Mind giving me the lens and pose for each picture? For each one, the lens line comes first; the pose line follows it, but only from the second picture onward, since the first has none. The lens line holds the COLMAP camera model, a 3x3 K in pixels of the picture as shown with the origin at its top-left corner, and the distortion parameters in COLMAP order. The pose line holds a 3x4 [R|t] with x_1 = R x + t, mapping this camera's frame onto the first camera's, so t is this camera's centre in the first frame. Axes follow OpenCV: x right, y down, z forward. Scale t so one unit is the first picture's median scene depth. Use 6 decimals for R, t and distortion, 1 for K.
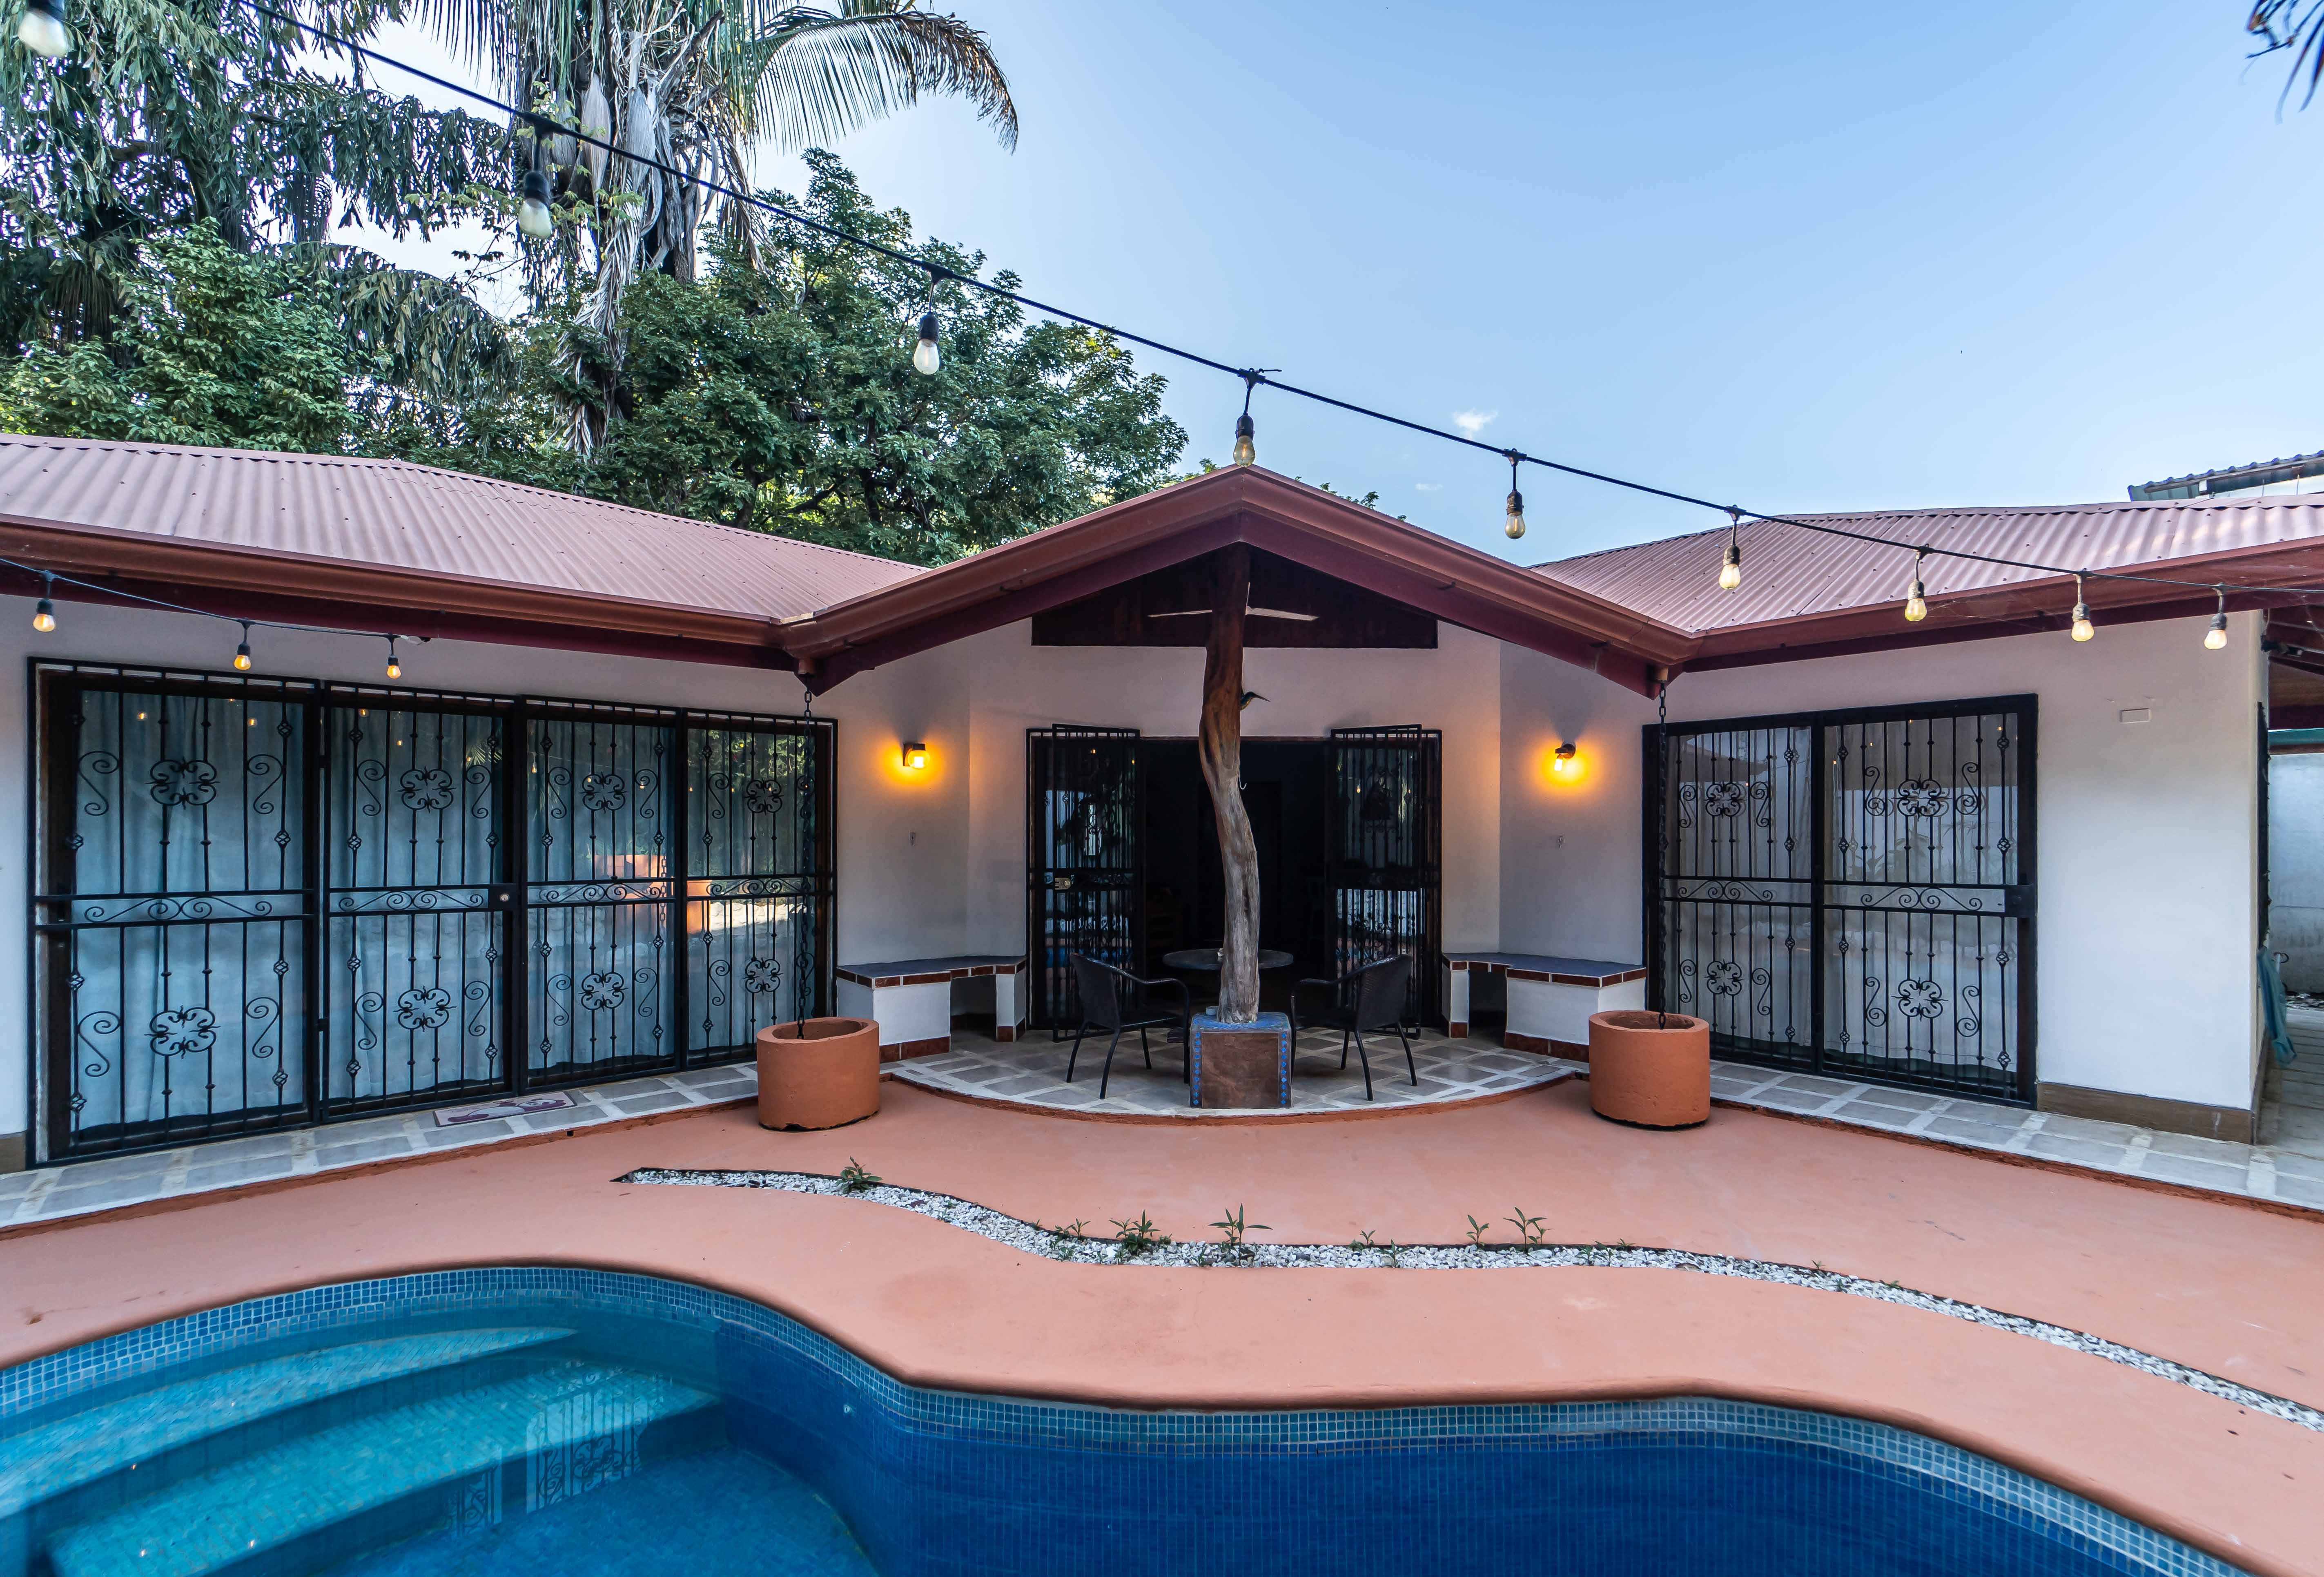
lens RADIAL K [[1015.2, 0, 1256.4], [0, 1015.2, 832.4], [0, 0, 1]] dist [-0.000196, 0.000065]
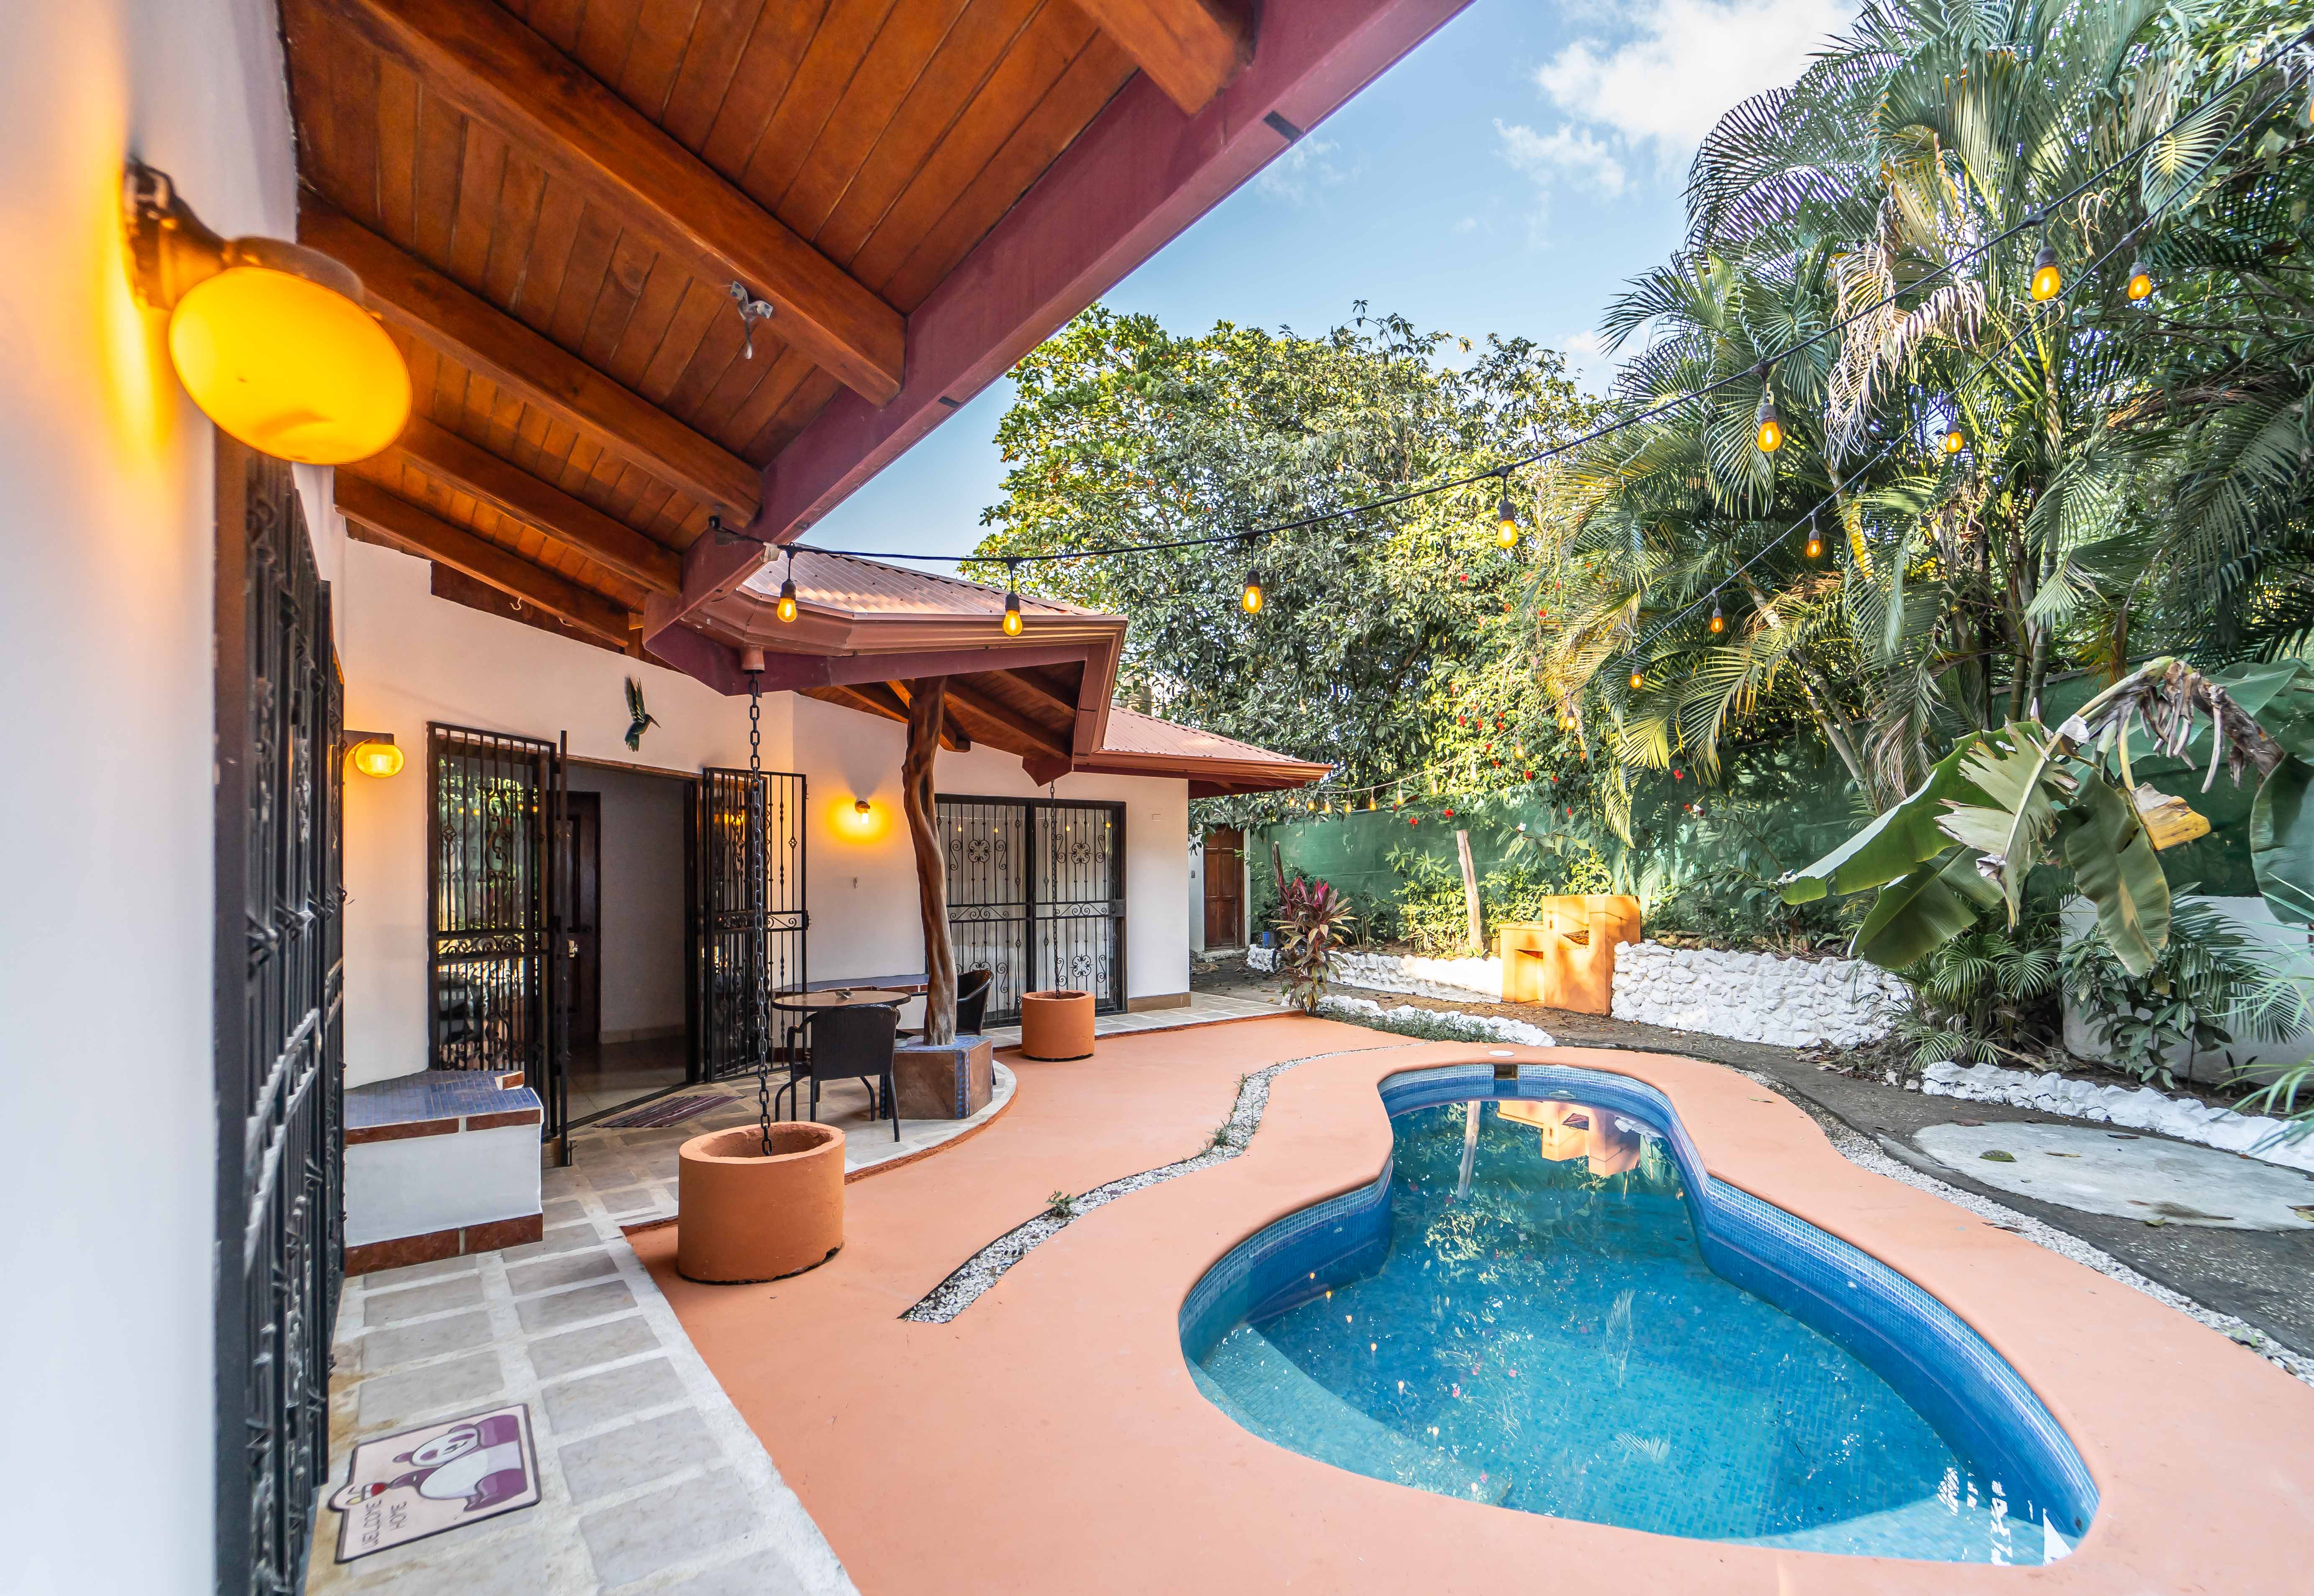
lens RADIAL K [[1039.7, 0, 1289.0], [0, 1039.7, 857.6], [0, 0, 1]] dist [0.000825, 0.000855]
pose [[0.046782, 0.008108, 0.998872, -1.191232], [0.006147, 0.999946, -0.008405, -0.008089], [-0.998886, 0.006534, 0.046729, 0.576674]]
